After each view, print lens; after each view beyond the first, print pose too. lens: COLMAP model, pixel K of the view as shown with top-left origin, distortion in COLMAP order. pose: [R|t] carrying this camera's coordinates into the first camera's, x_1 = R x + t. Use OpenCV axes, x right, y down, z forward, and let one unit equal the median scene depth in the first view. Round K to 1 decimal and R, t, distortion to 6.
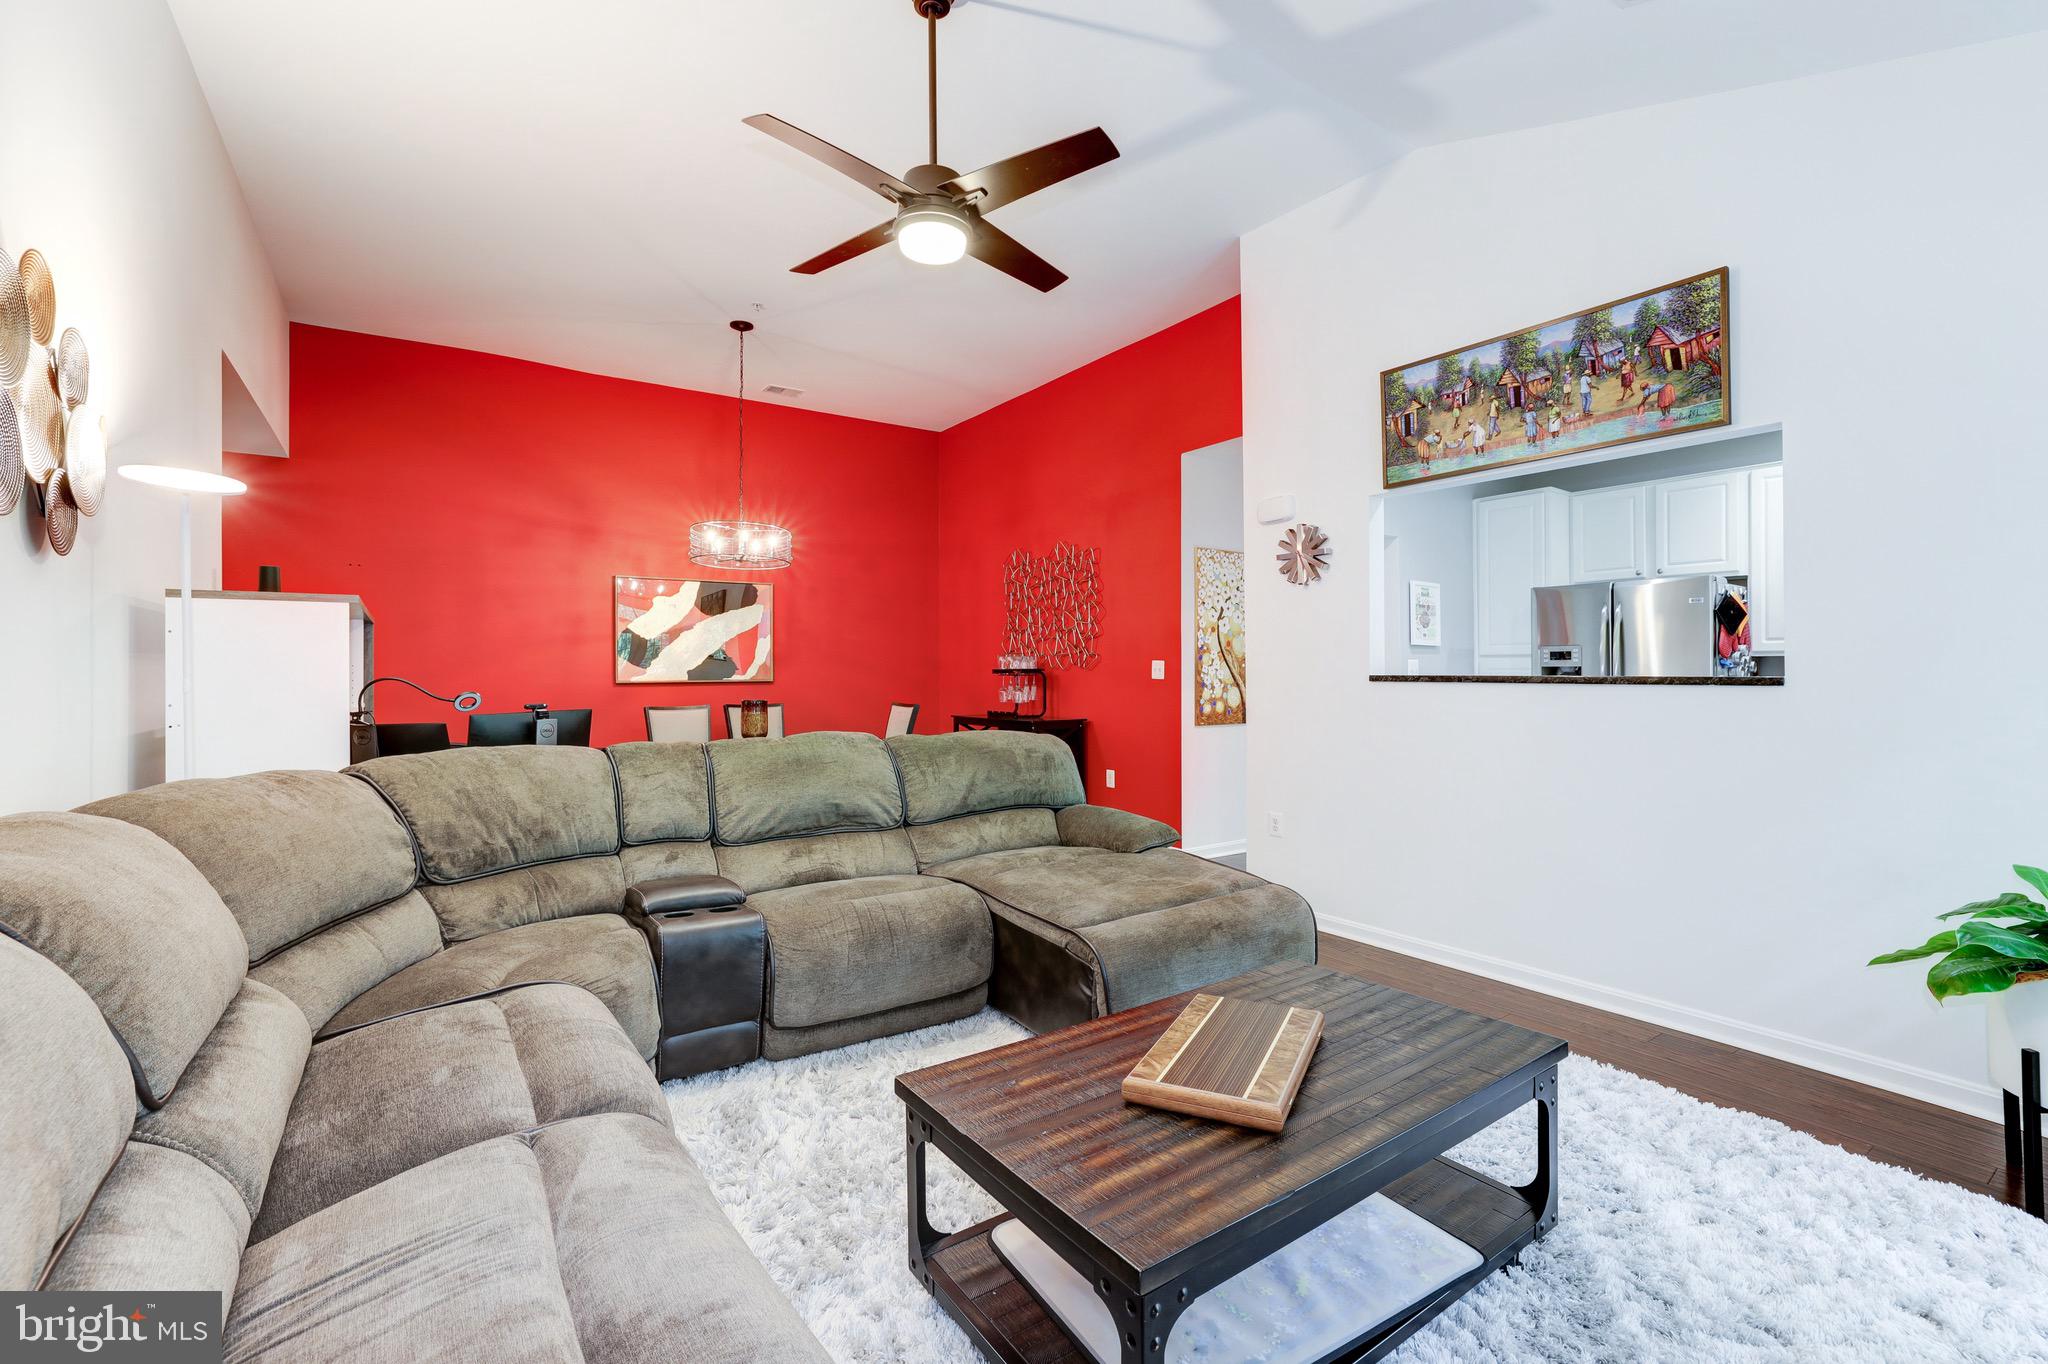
lens RADIAL K [[881.4, 0, 1033.7], [0, 881.4, 675.2], [0, 0, 1]] dist [-0.038103, 0.012174]
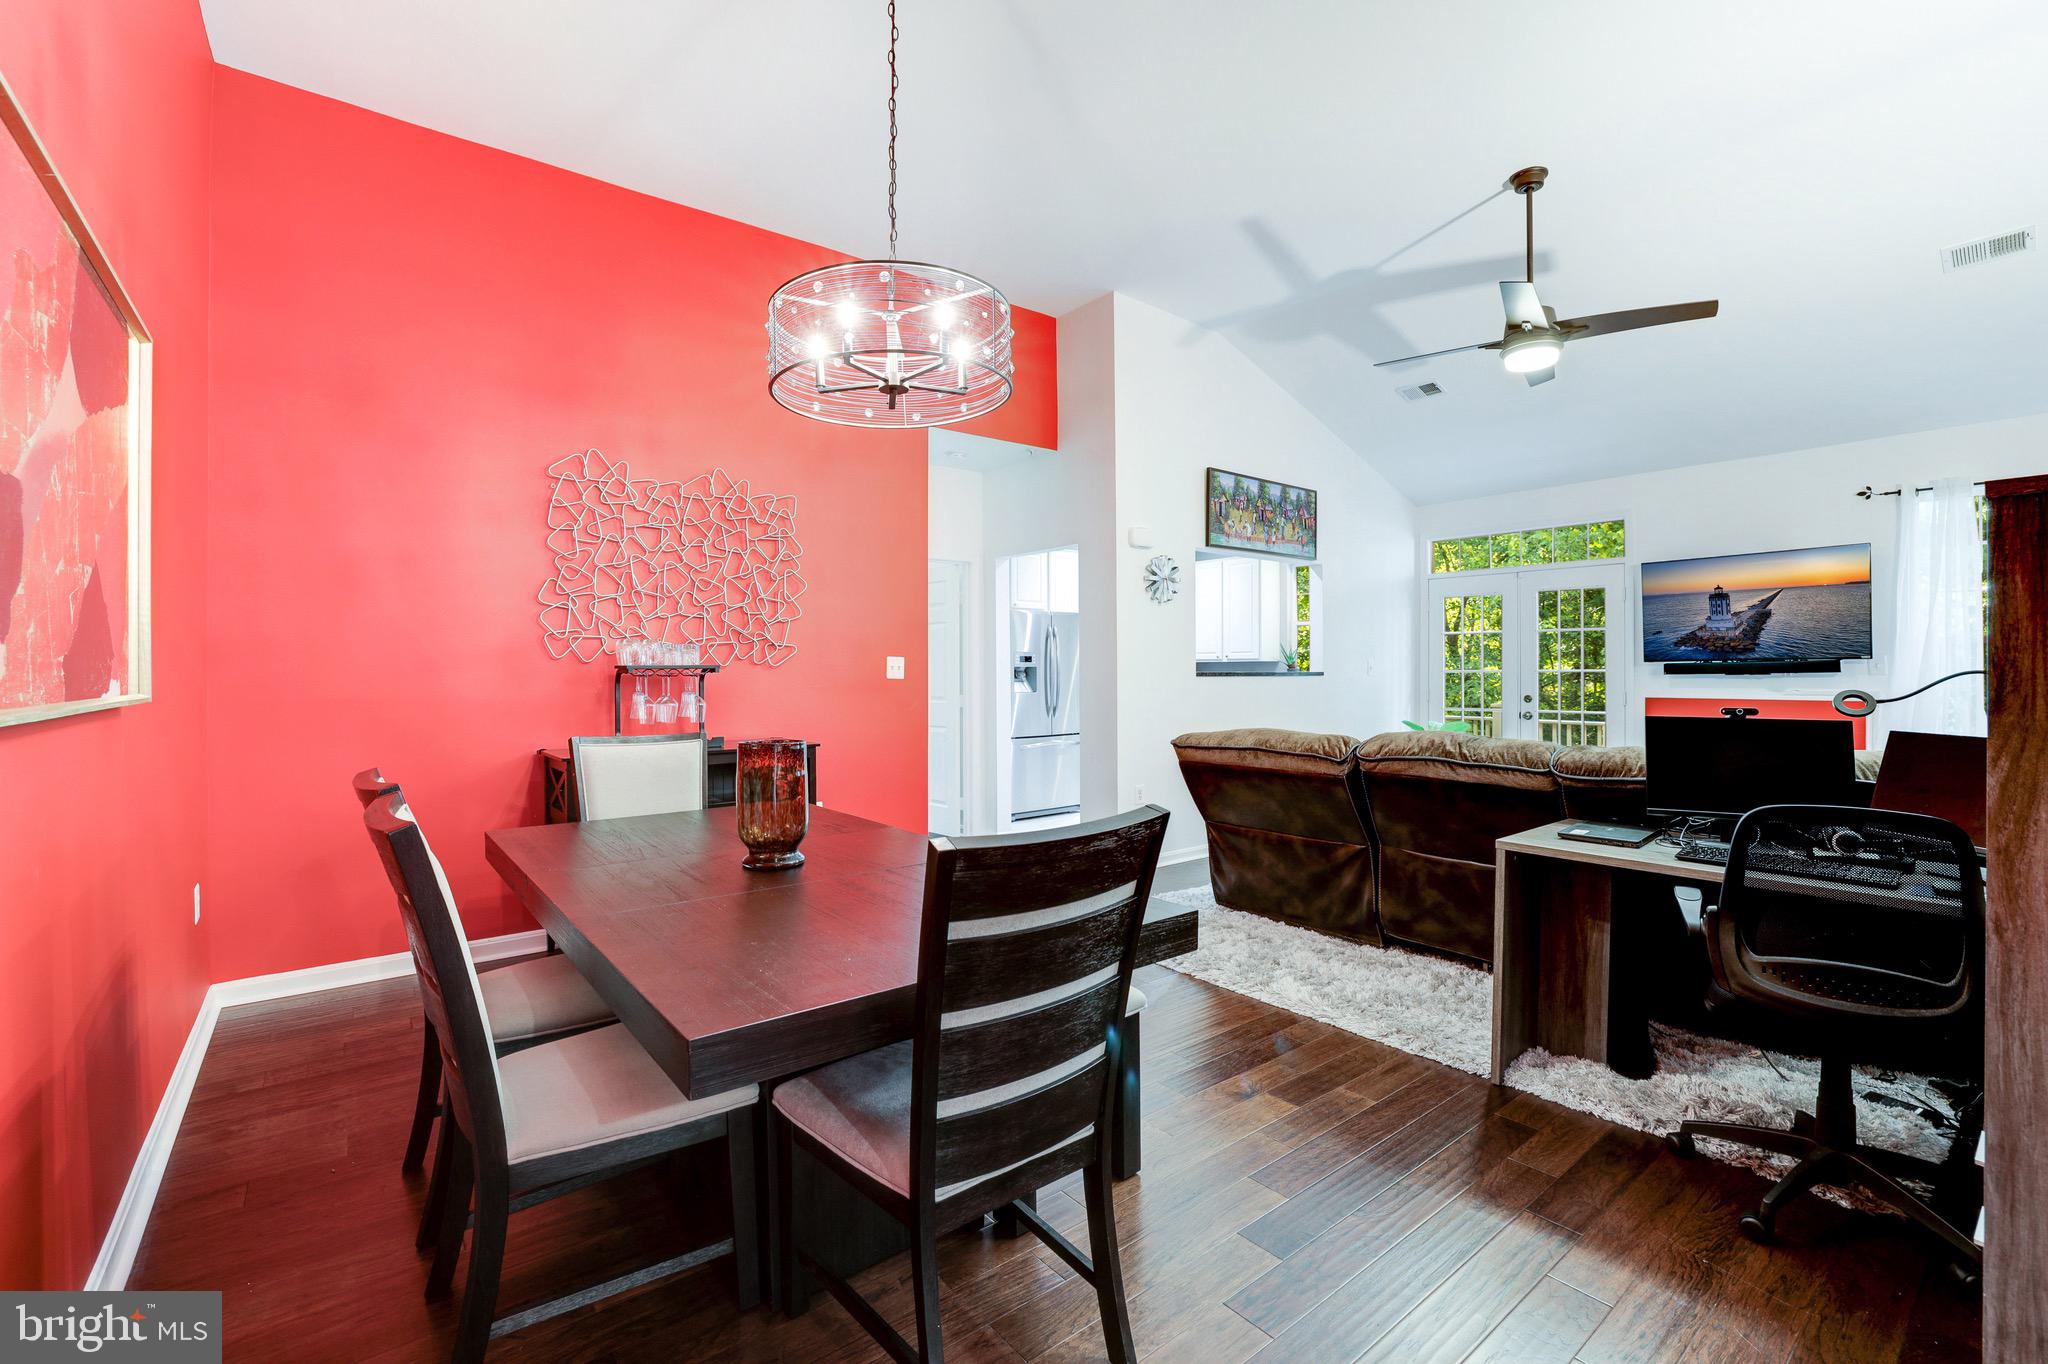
lens RADIAL K [[881.5, 0, 1022.8], [0, 881.5, 667.3], [0, 0, 1]] dist [-0.035636, 0.009631]
pose [[-0.043001, 0.007416, 0.999048, -1.109909], [0.007483, 0.999947, -0.007100, 0.000842], [-0.999047, 0.007170, -0.043054, 1.421627]]
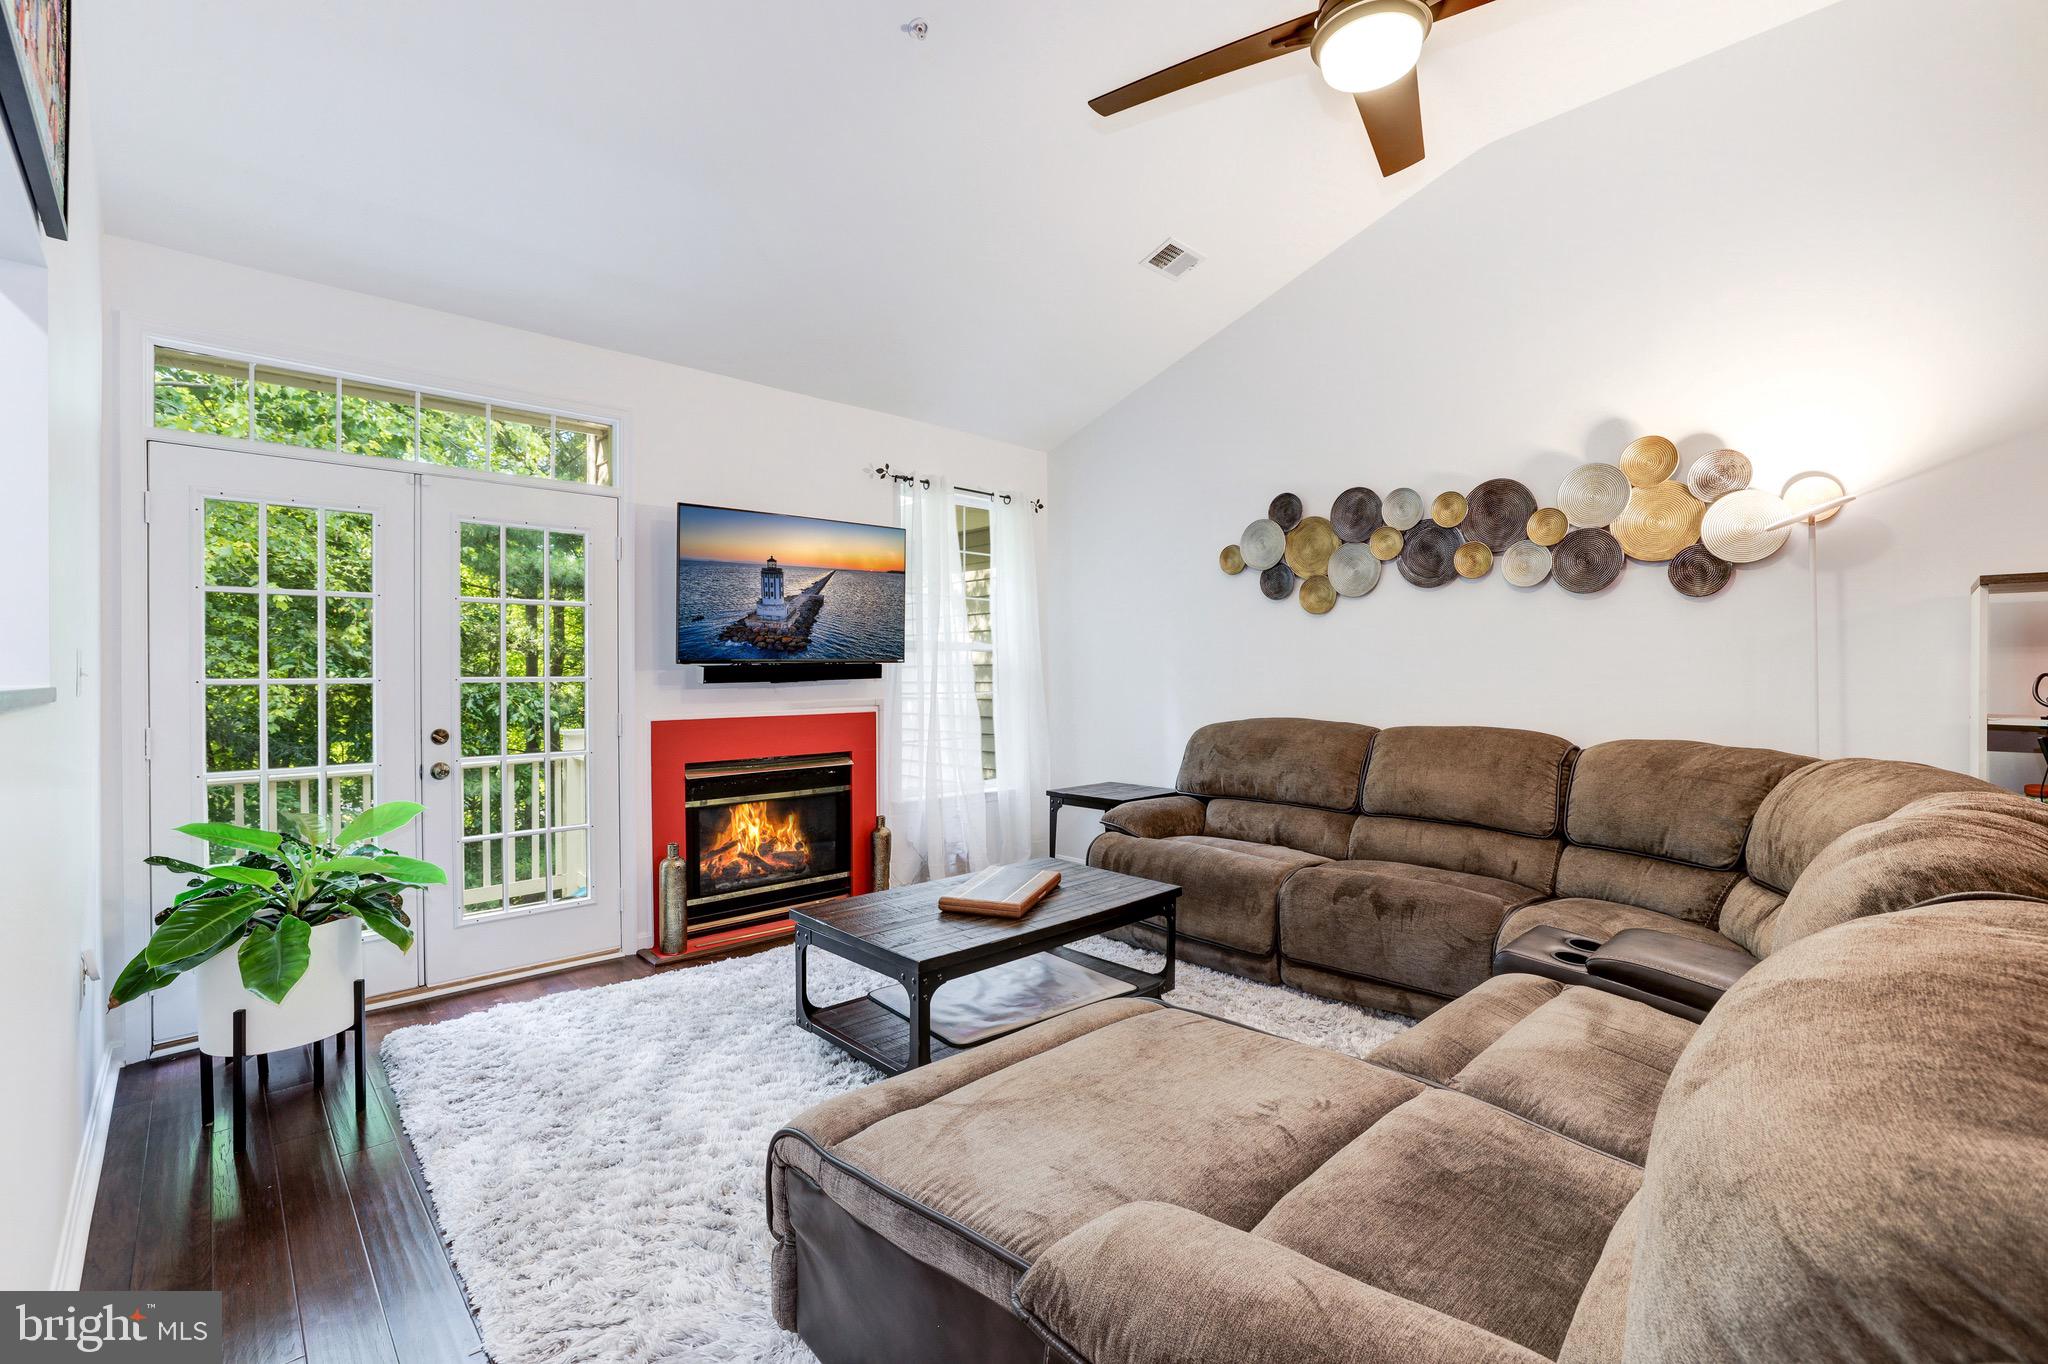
lens RADIAL K [[881.4, 0, 1019.3], [0, 881.4, 672.7], [0, 0, 1]] dist [-0.038103, 0.012174]
pose [[-0.990998, 0.007726, -0.133654, 0.188030], [0.006860, 0.999952, 0.006939, -0.006110], [0.133702, 0.005960, -0.991004, 1.244486]]
